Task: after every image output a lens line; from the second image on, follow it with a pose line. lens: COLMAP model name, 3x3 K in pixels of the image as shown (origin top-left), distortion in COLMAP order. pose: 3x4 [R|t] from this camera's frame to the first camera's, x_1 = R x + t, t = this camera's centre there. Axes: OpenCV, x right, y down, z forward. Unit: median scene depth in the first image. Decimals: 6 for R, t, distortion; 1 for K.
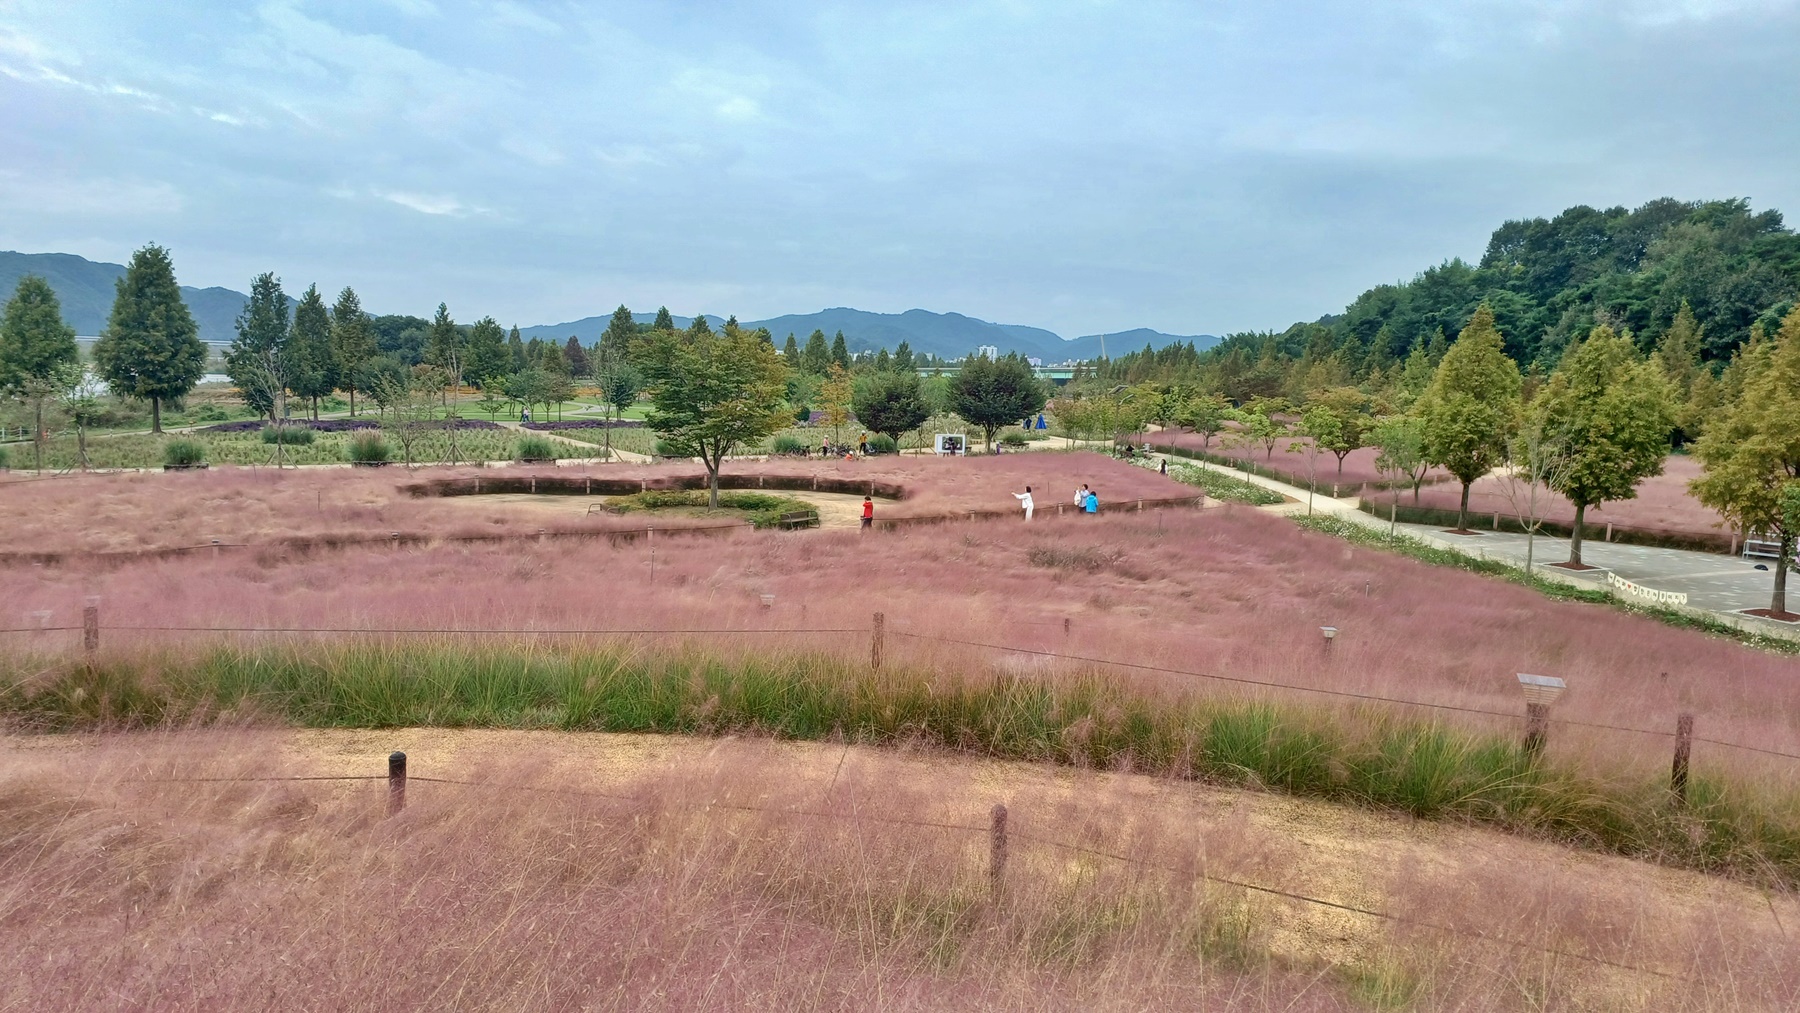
lens RADIAL K [[1248.8, 0, 910.7], [0, 1248.8, 506.4], [0, 0, 1]] dist [0.056645, -0.069118]
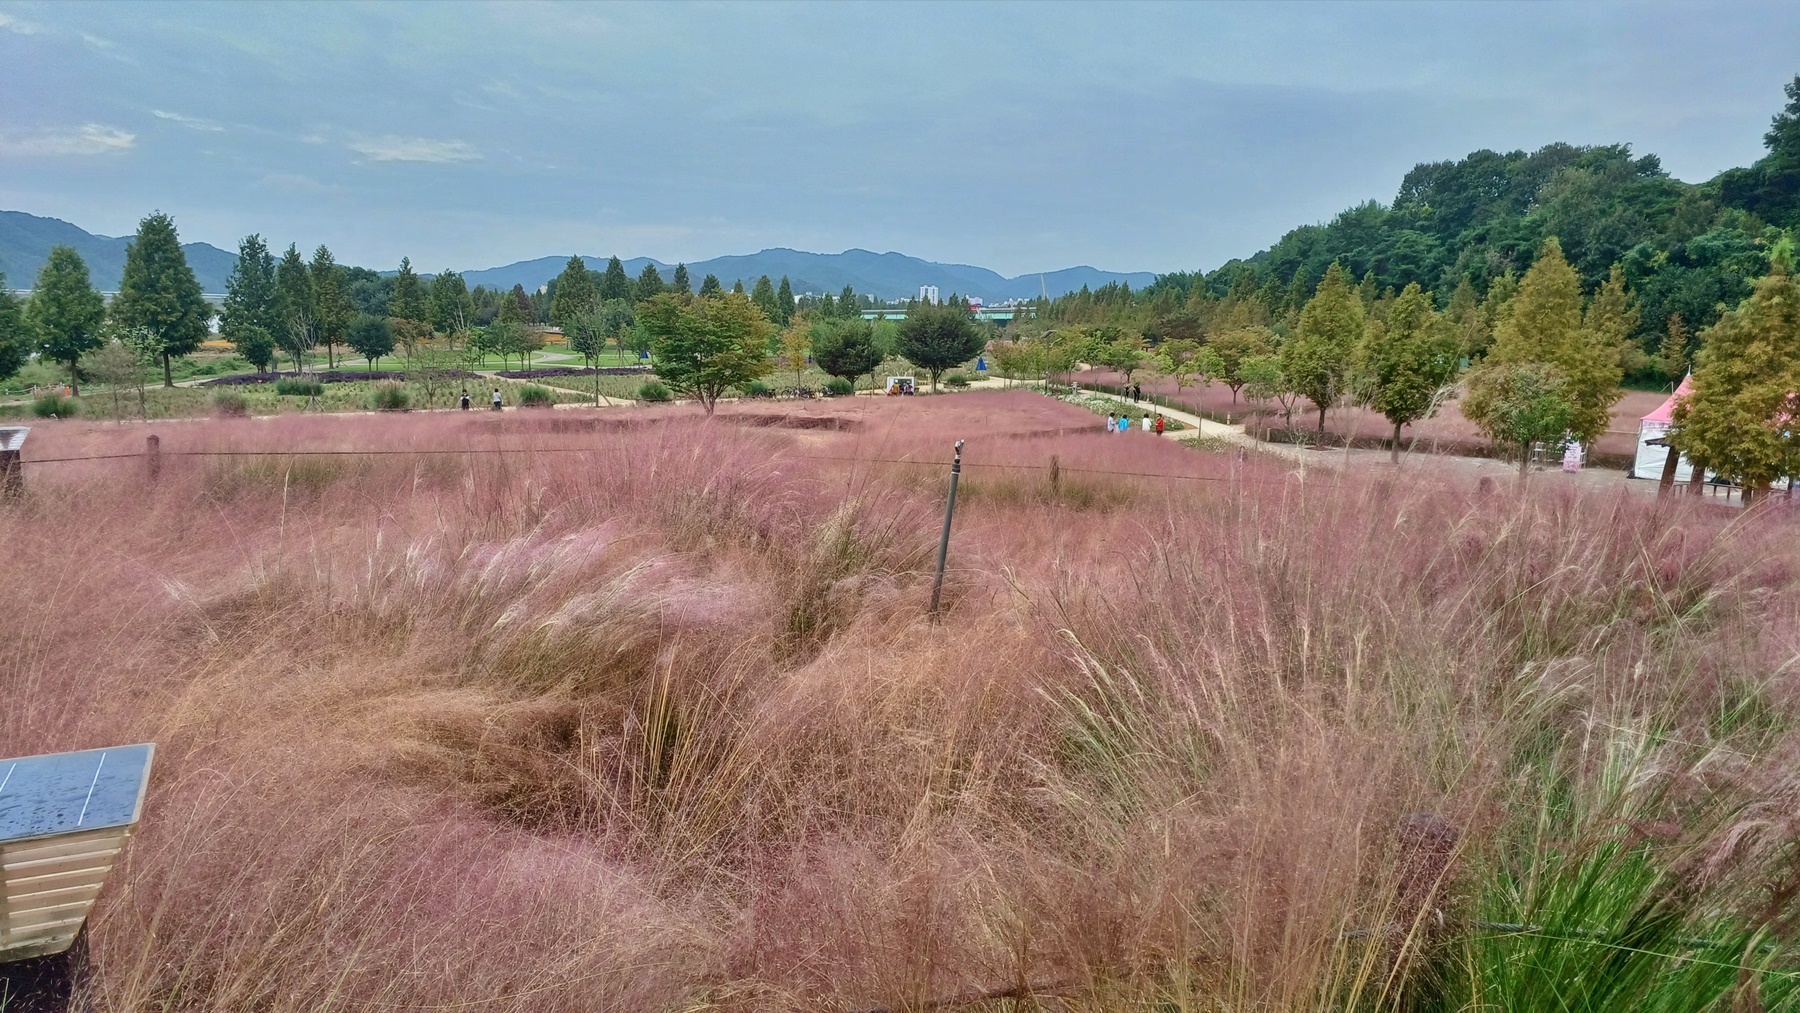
lens RADIAL K [[1248.8, 0, 918.4], [0, 1248.8, 499.1], [0, 0, 1]] dist [0.056645, -0.069118]
pose [[0.998505, -0.022225, 0.049944, -0.008581], [0.020164, 0.998939, 0.041408, 0.004970], [-0.050812, -0.040339, 0.997893, -0.099886]]
